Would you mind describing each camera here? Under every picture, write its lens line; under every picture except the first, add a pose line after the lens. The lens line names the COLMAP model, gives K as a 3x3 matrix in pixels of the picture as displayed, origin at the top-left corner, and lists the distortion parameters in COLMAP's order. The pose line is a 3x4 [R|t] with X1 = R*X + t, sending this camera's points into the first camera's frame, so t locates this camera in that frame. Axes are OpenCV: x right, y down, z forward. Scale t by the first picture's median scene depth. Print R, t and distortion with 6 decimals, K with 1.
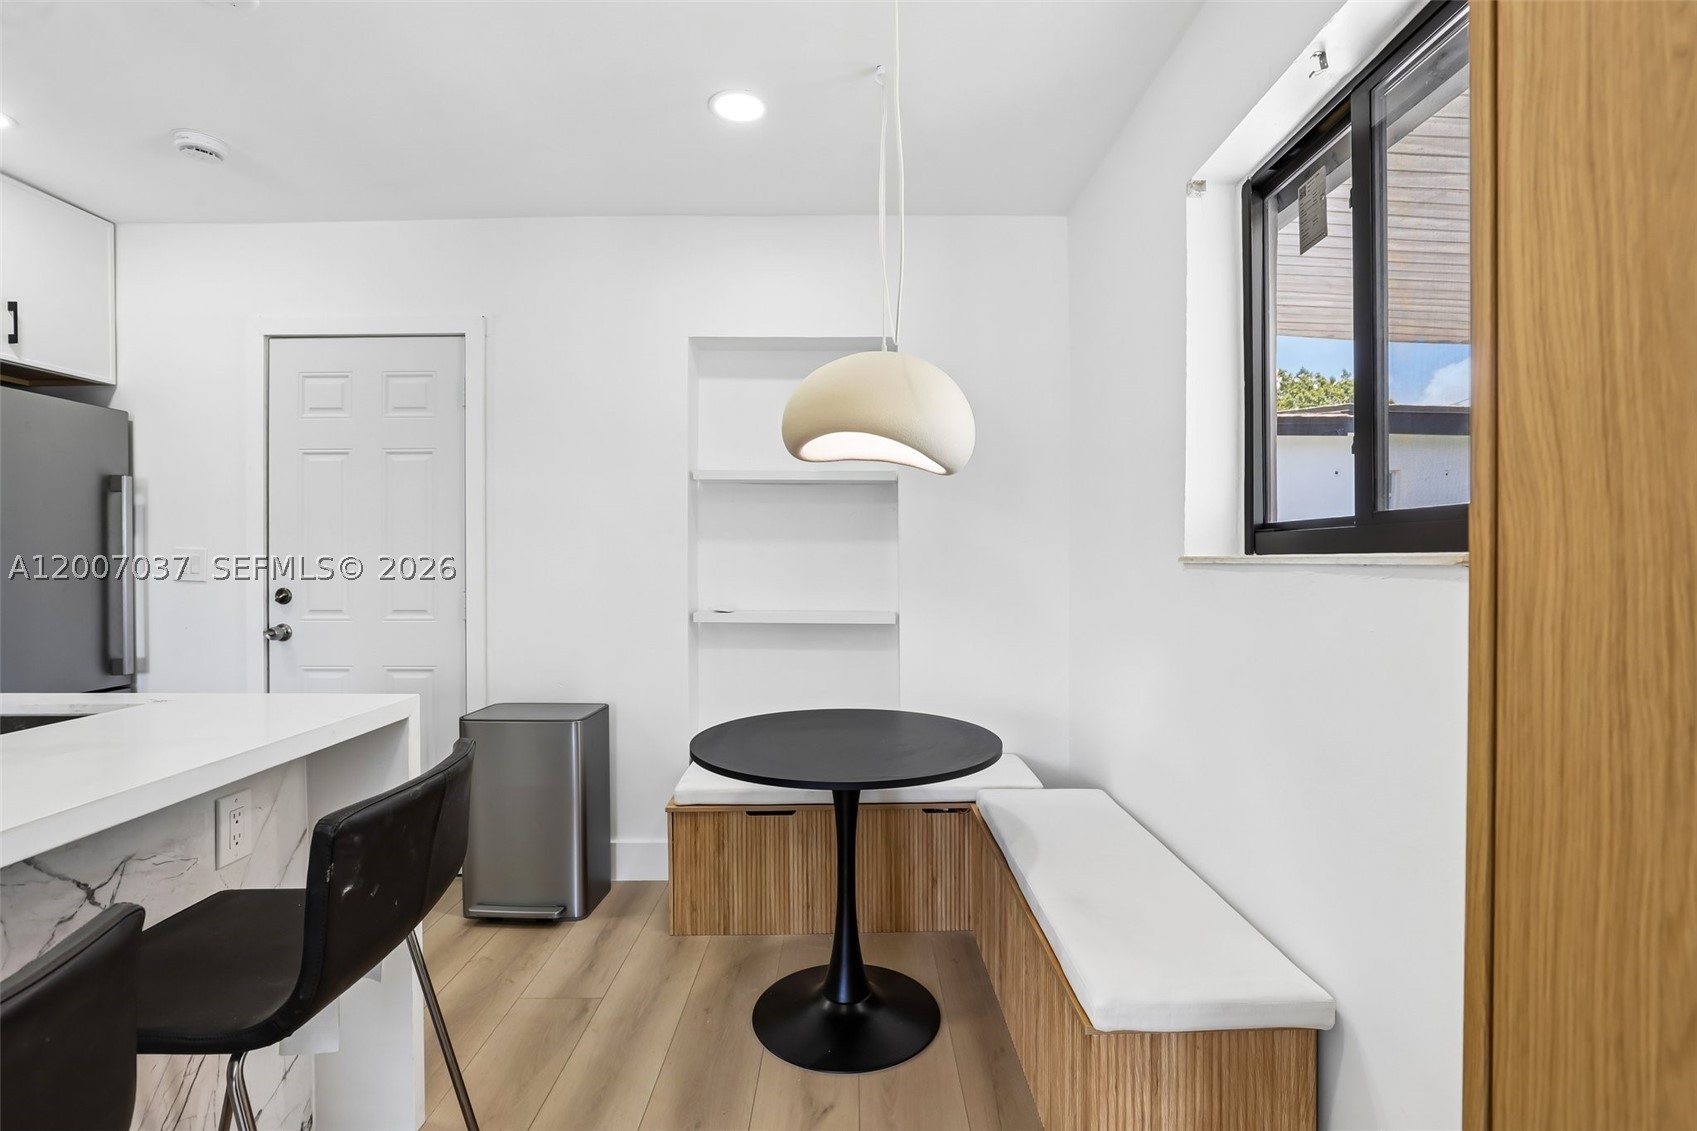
lens RADIAL K [[783.3, 0, 849.8], [0, 783.3, 559.7], [0, 0, 1]] dist [-0.007160, -0.000211]
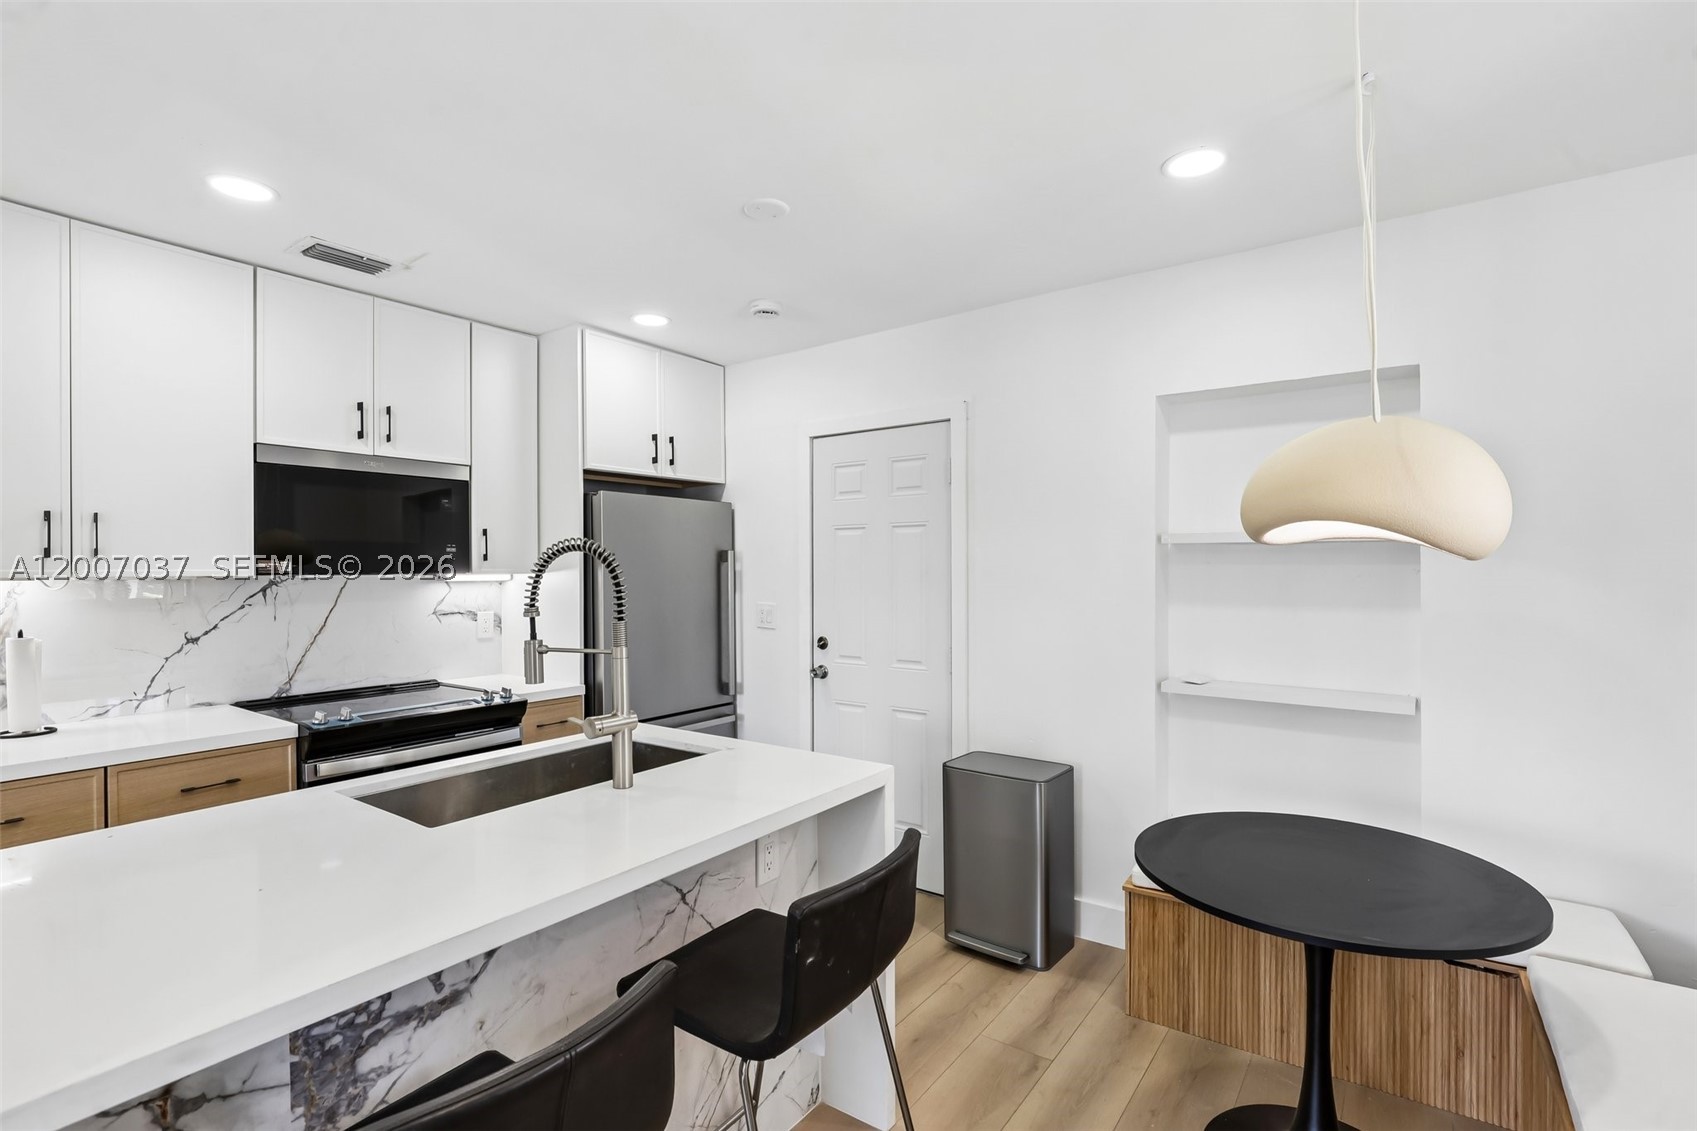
lens RADIAL K [[786.8, 0, 855.7], [0, 786.8, 576.2], [0, 0, 1]] dist [-0.019900, 0.006675]
pose [[0.814804, 0.003065, -0.579728, 0.062948], [0.002090, 0.999964, 0.008224, -0.083743], [0.579733, -0.007912, 0.814768, -0.003148]]
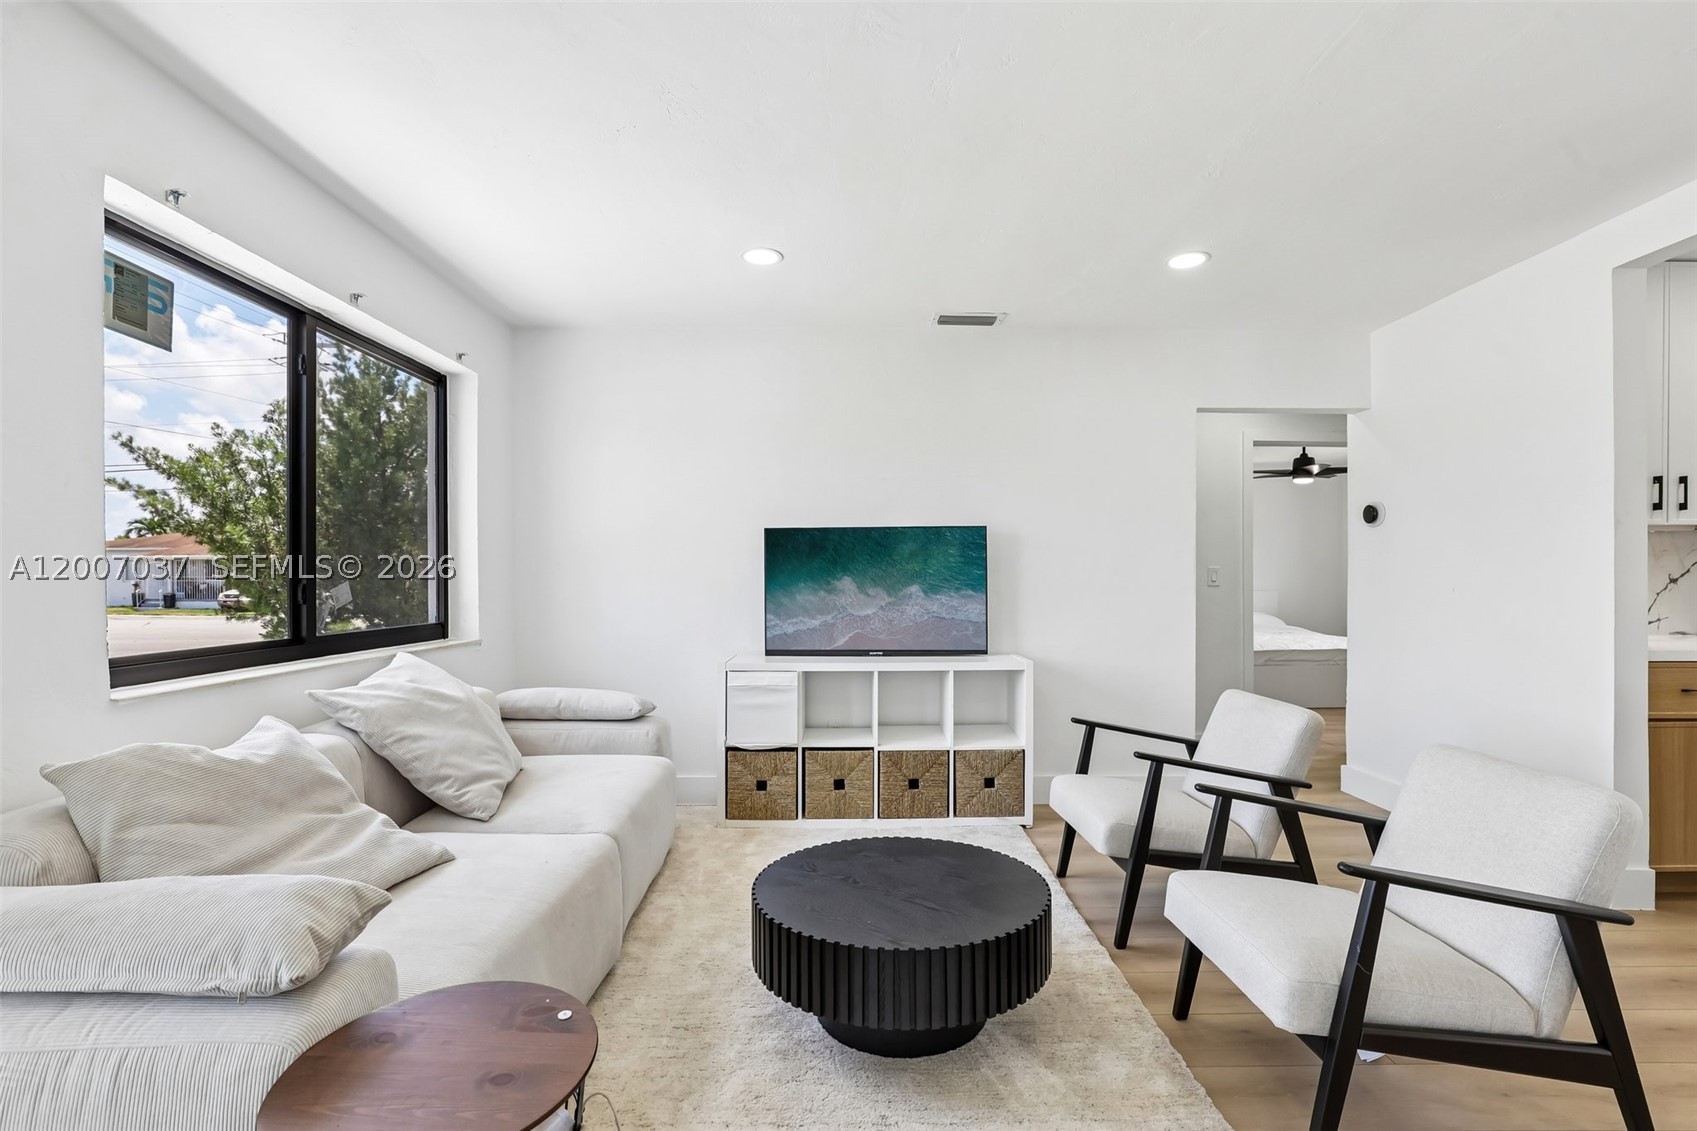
lens RADIAL K [[786.8, 0, 855.7], [0, 786.8, 576.2], [0, 0, 1]] dist [-0.019900, 0.006675]
pose [[0.010284, 0.002057, -0.999945, 0.004962], [0.000133, 0.999998, 0.002059, 0.005119], [0.999947, -0.000154, 0.010284, -1.123607]]
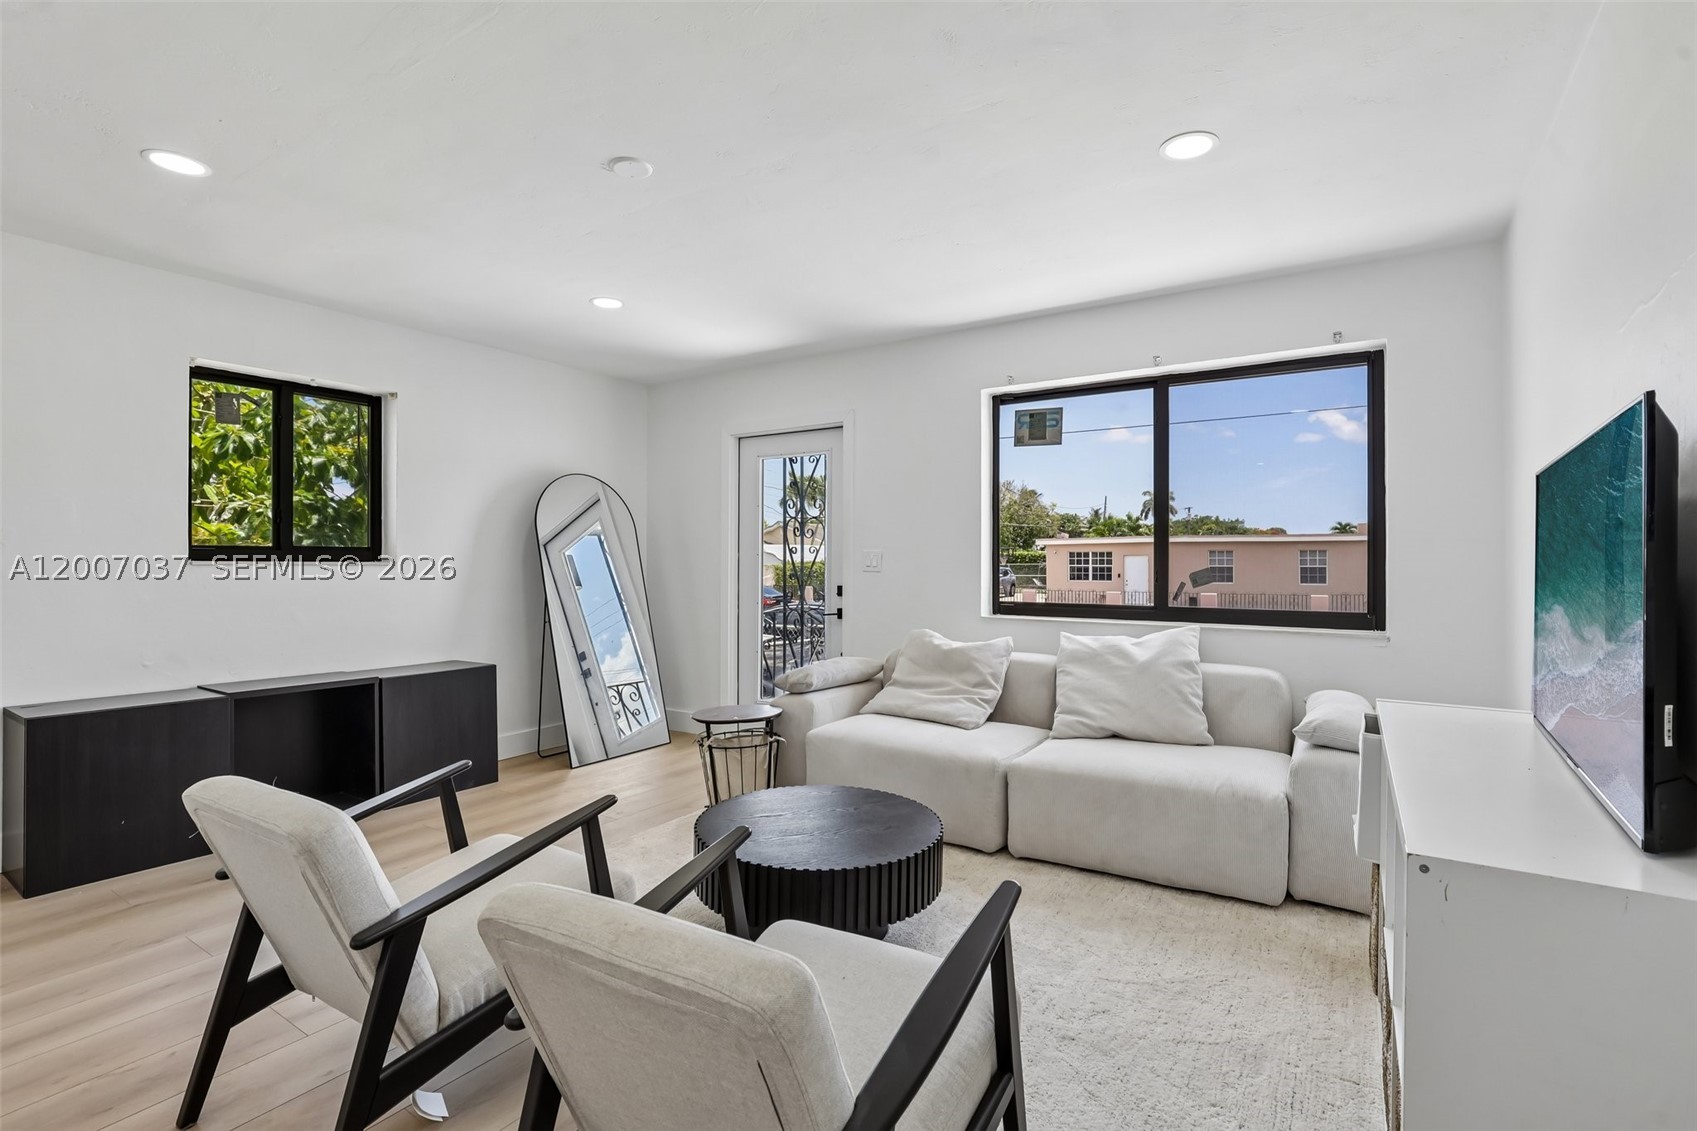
lens RADIAL K [[783.3, 0, 849.8], [0, 783.3, 559.7], [0, 0, 1]] dist [-0.007160, -0.000211]
pose [[-0.836255, 0.001955, 0.548337, -1.440625], [0.001297, 0.999998, -0.001588, 0.001591], [-0.548339, -0.000617, -0.836256, -0.229093]]
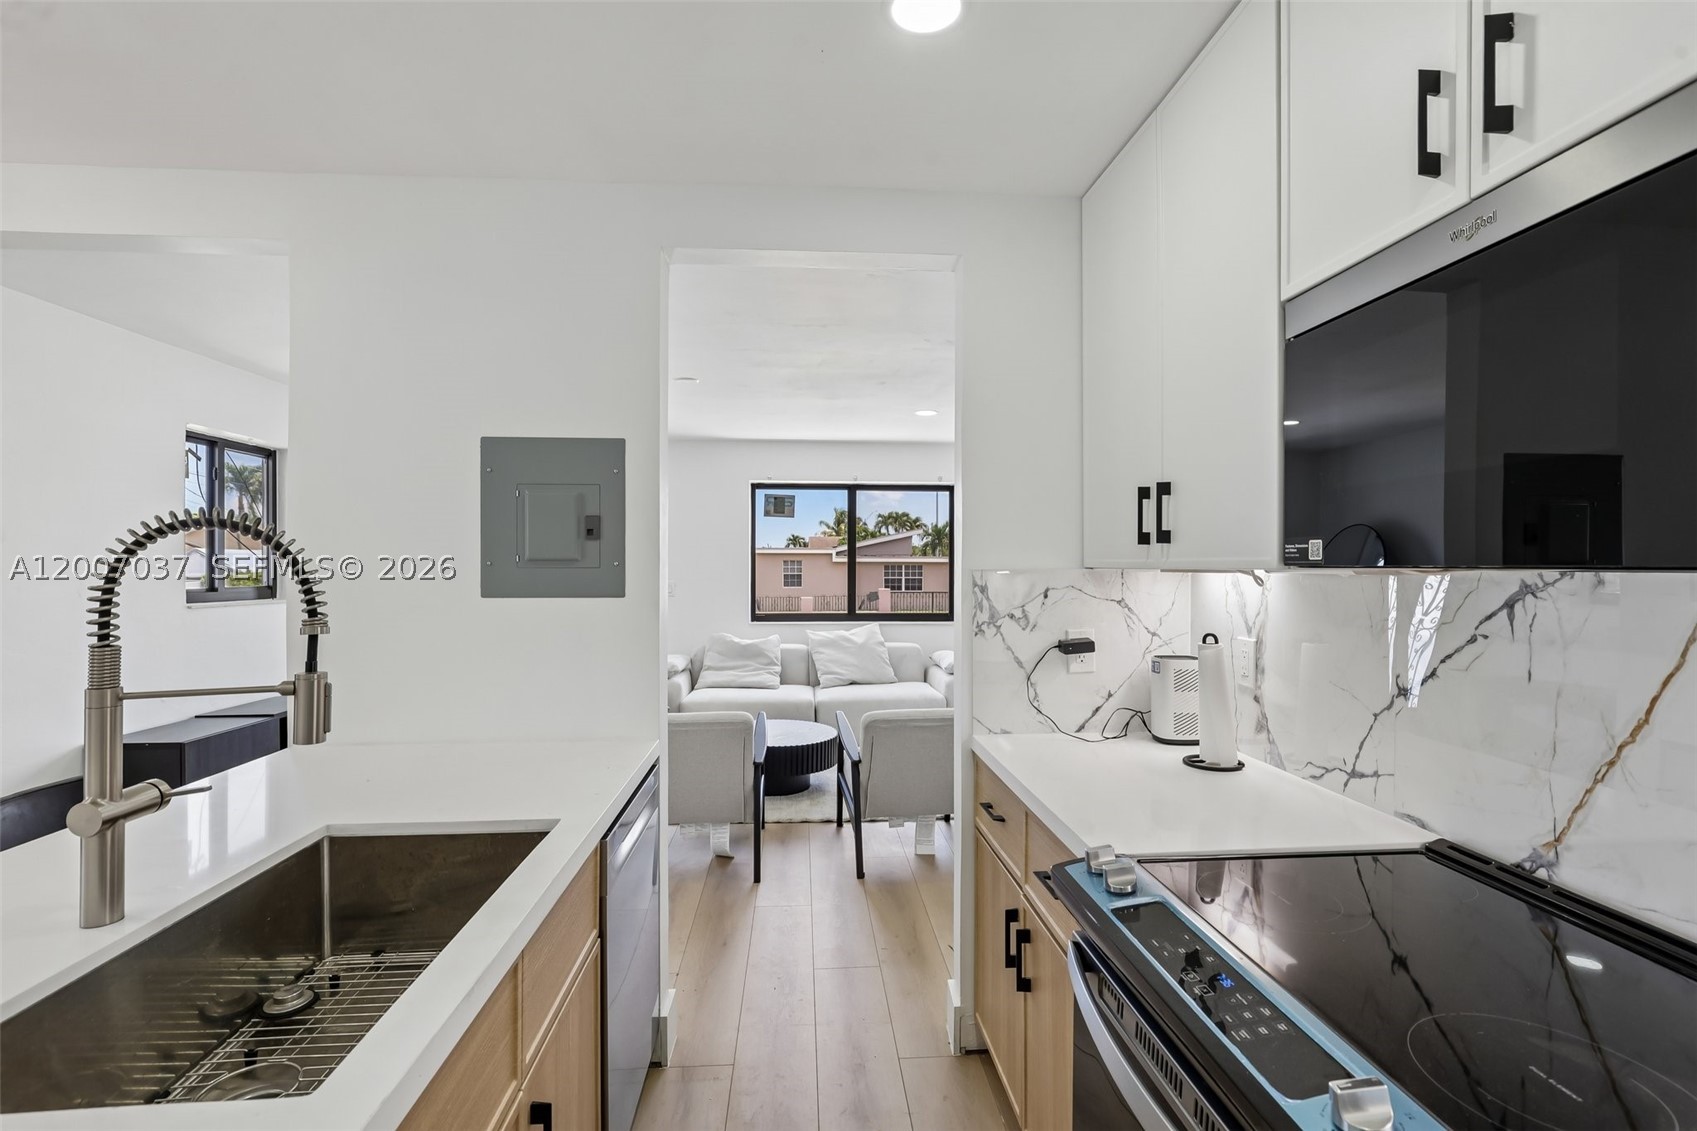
lens RADIAL K [[778.2, 0, 856.4], [0, 778.2, 568.7], [0, 0, 1]] dist [-0.017575, 0.005071]
pose [[-0.997106, 0.001008, -0.076021, -0.904876], [0.000617, 0.999986, 0.005165, -0.080783], [0.076025, 0.005104, -0.997093, 0.905585]]
